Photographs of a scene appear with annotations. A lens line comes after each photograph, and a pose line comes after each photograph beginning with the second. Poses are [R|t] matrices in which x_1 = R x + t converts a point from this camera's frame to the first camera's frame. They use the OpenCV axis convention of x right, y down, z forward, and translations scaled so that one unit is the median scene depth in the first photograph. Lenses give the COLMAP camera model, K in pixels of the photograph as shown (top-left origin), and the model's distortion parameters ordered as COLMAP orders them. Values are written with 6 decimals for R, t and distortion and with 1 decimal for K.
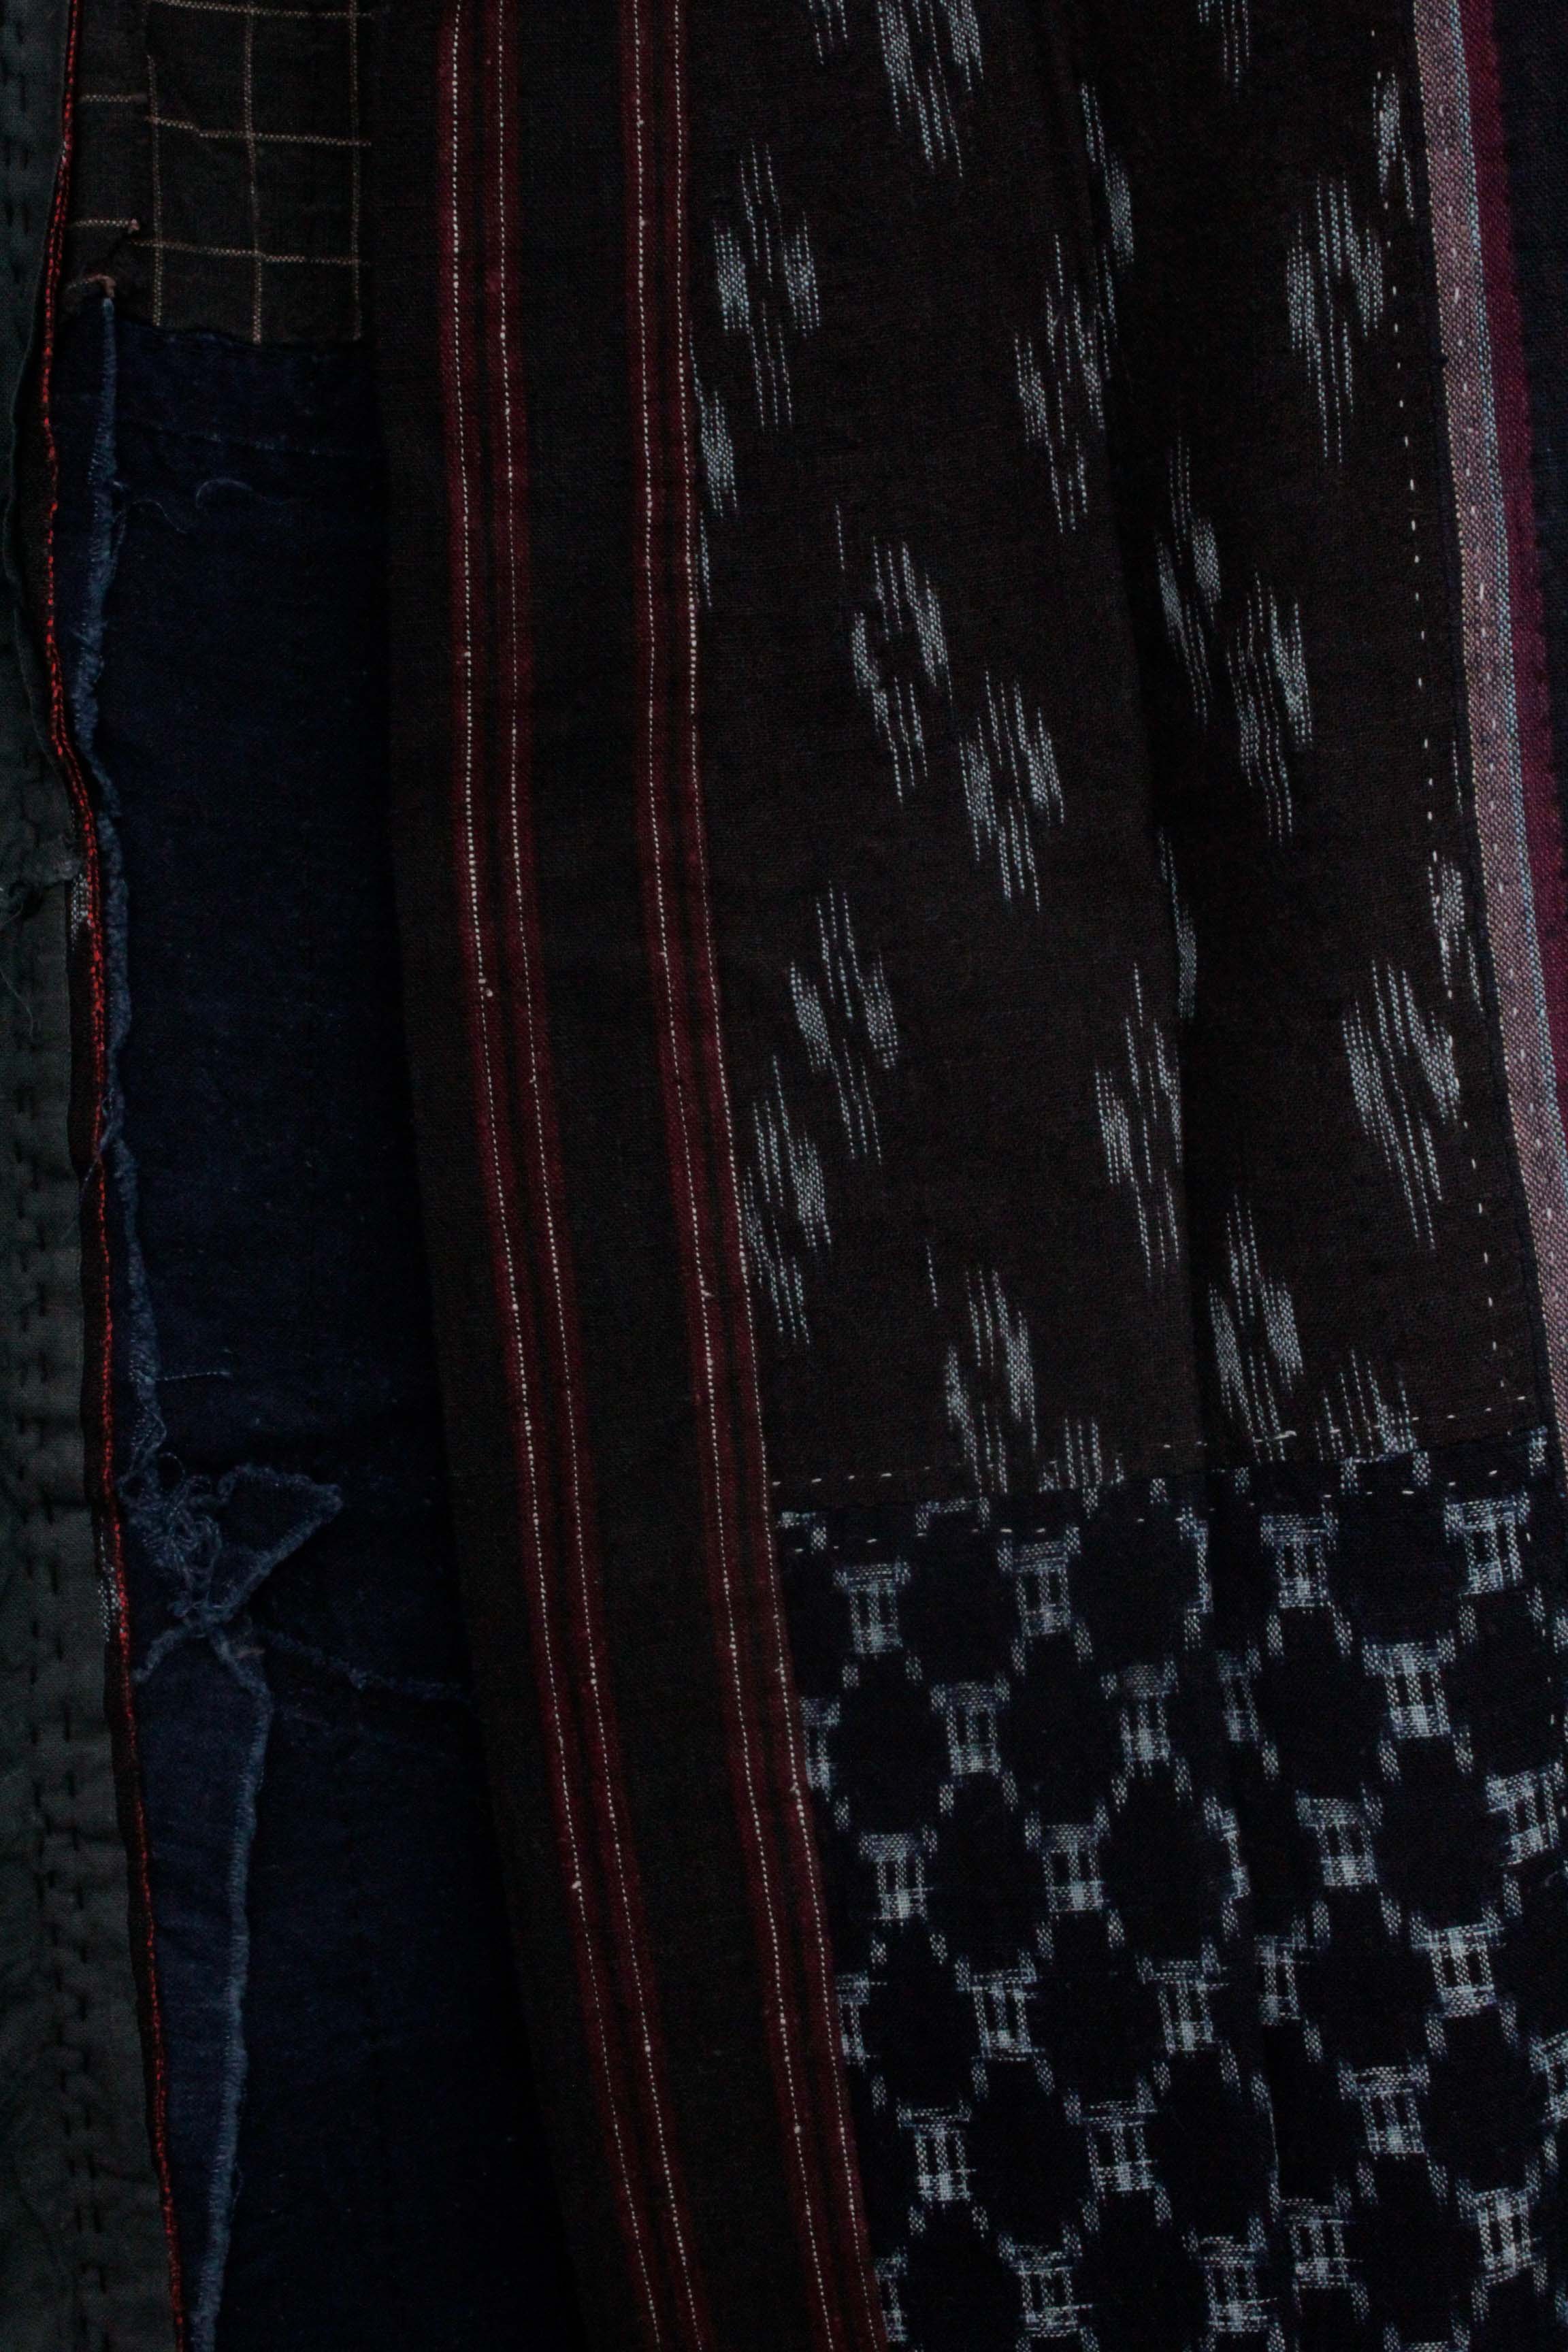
lens RADIAL K [[3973.5, 0, 786.6], [0, 3973.5, 1183.7], [0, 0, 1]] dist [0.022160, 0.000000]
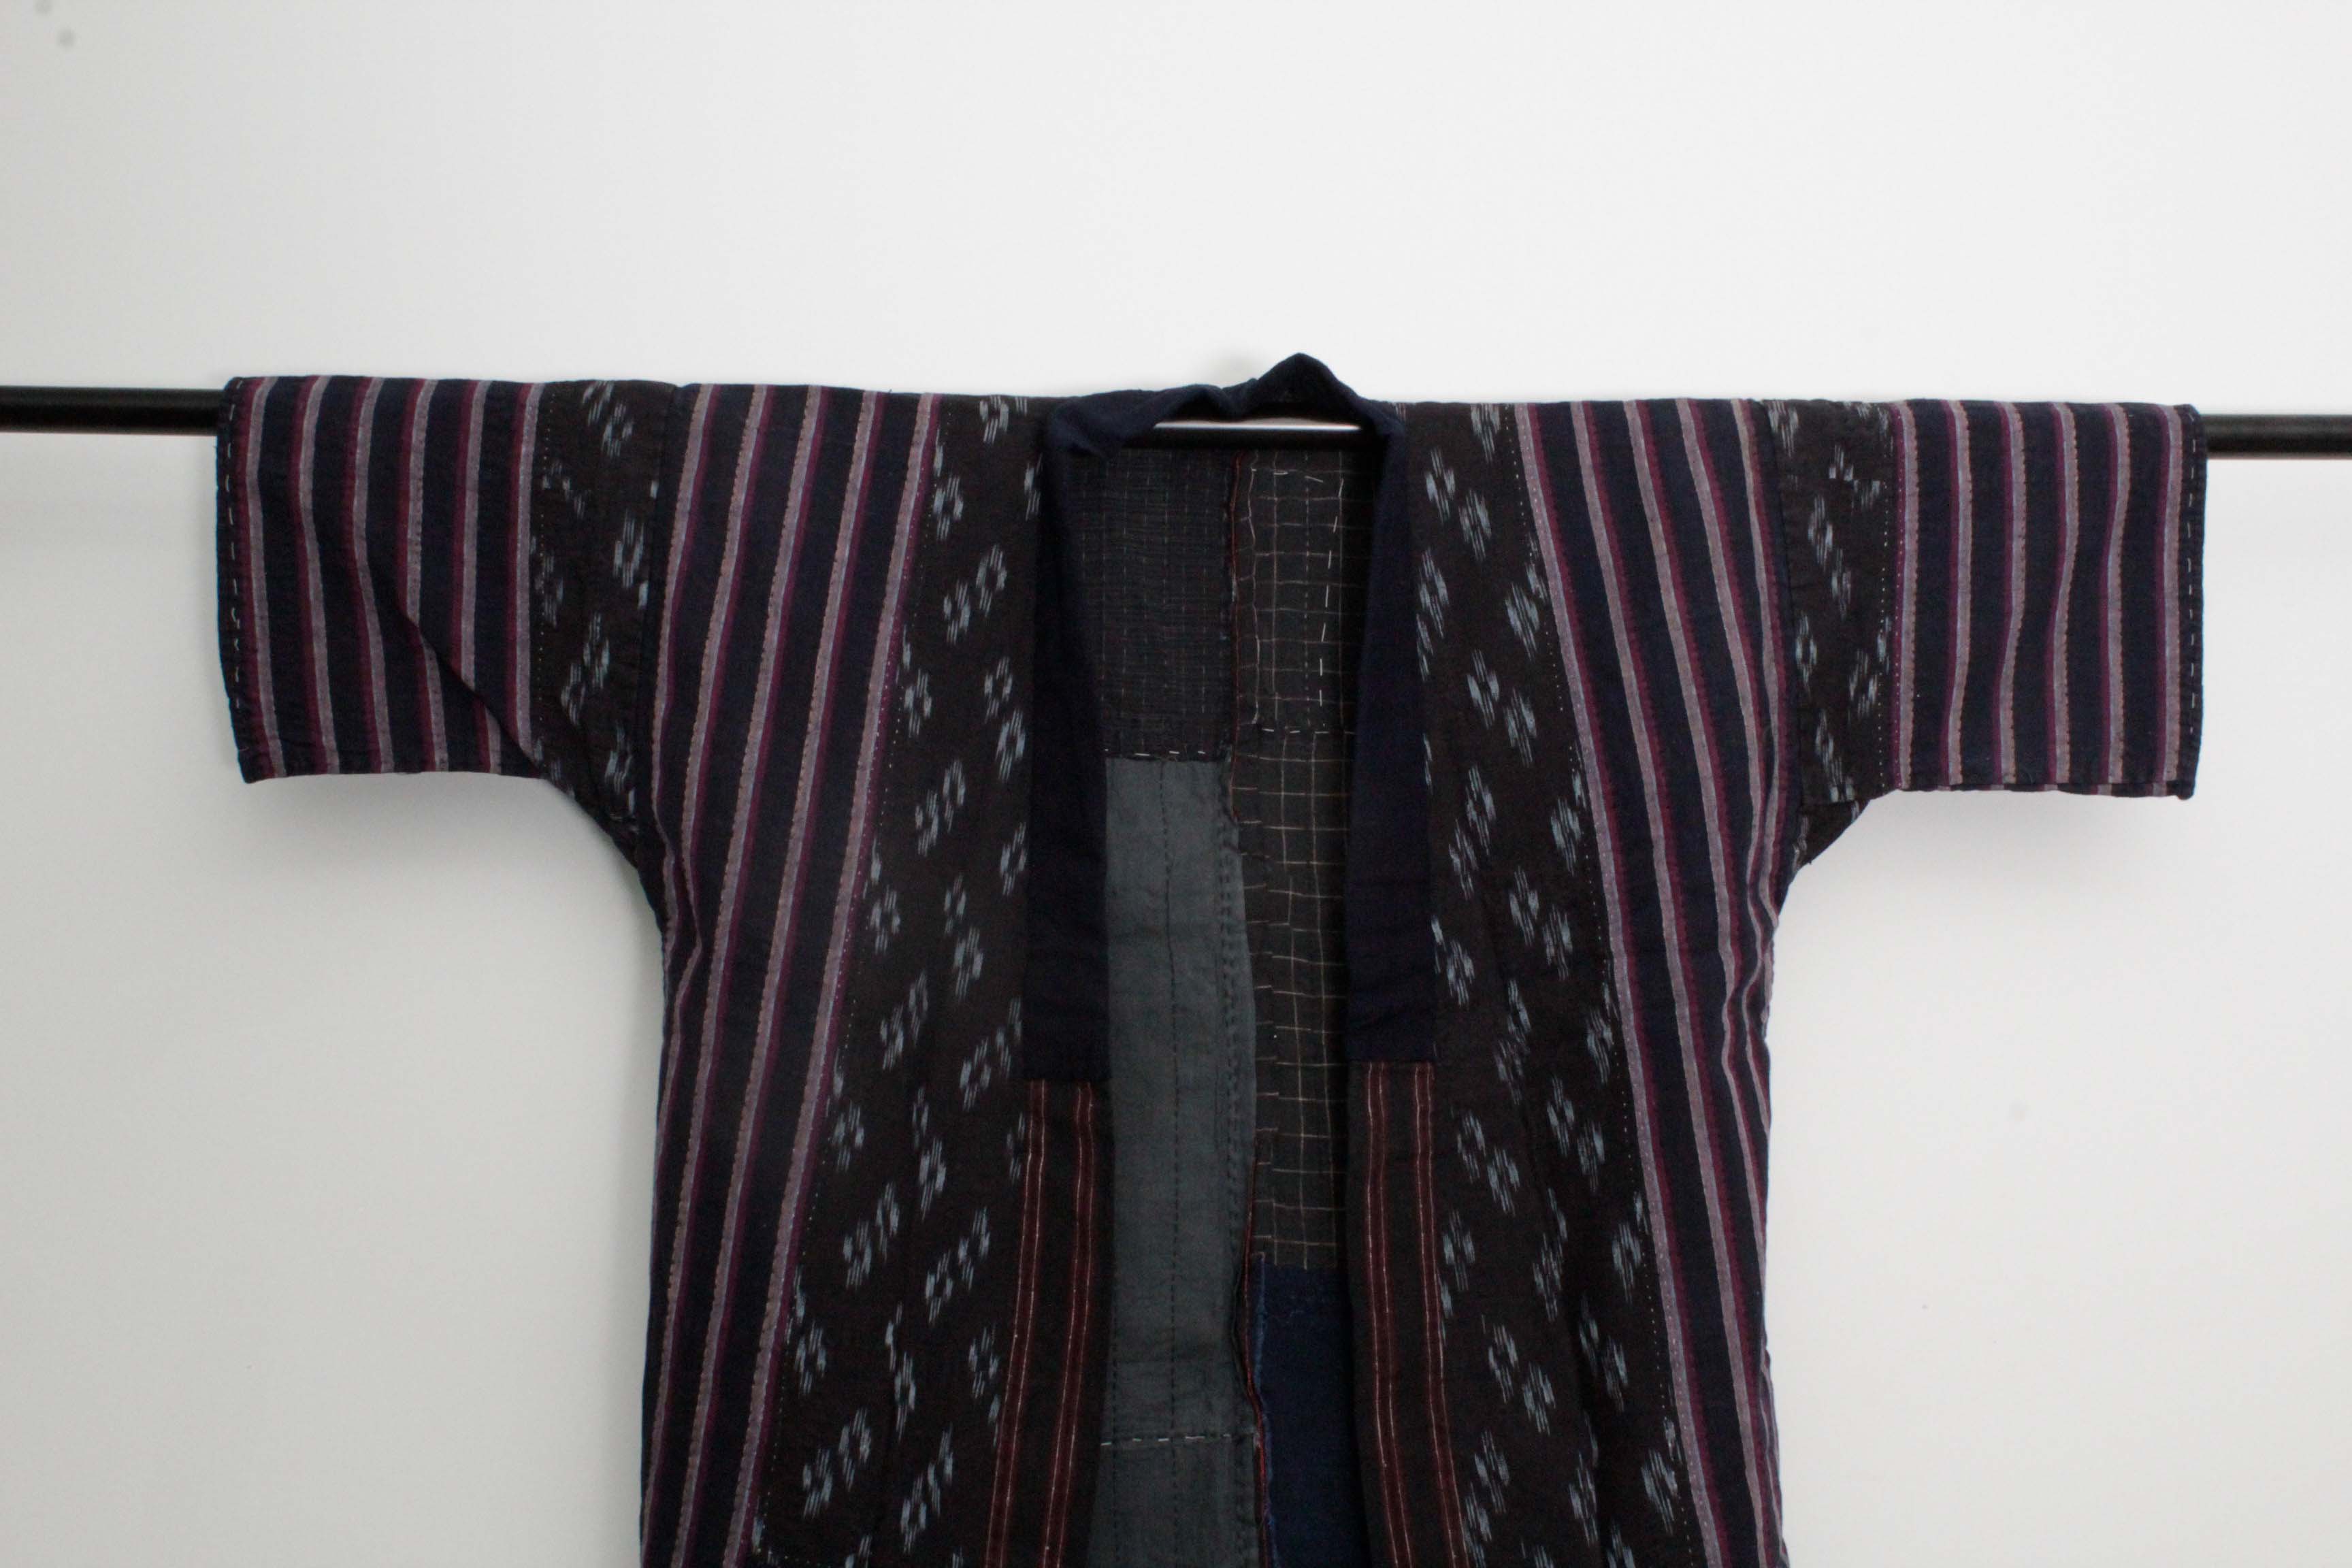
lens RADIAL K [[2855.1, 0, 1144.6], [0, 2855.1, 818.5], [0, 0, 1]] dist [-0.068819, 0.000000]
pose [[0.998676, -0.029837, -0.041915, -0.160236], [0.017844, 0.964966, -0.261769, 0.049254], [0.048257, 0.260674, 0.964220, -1.450925]]
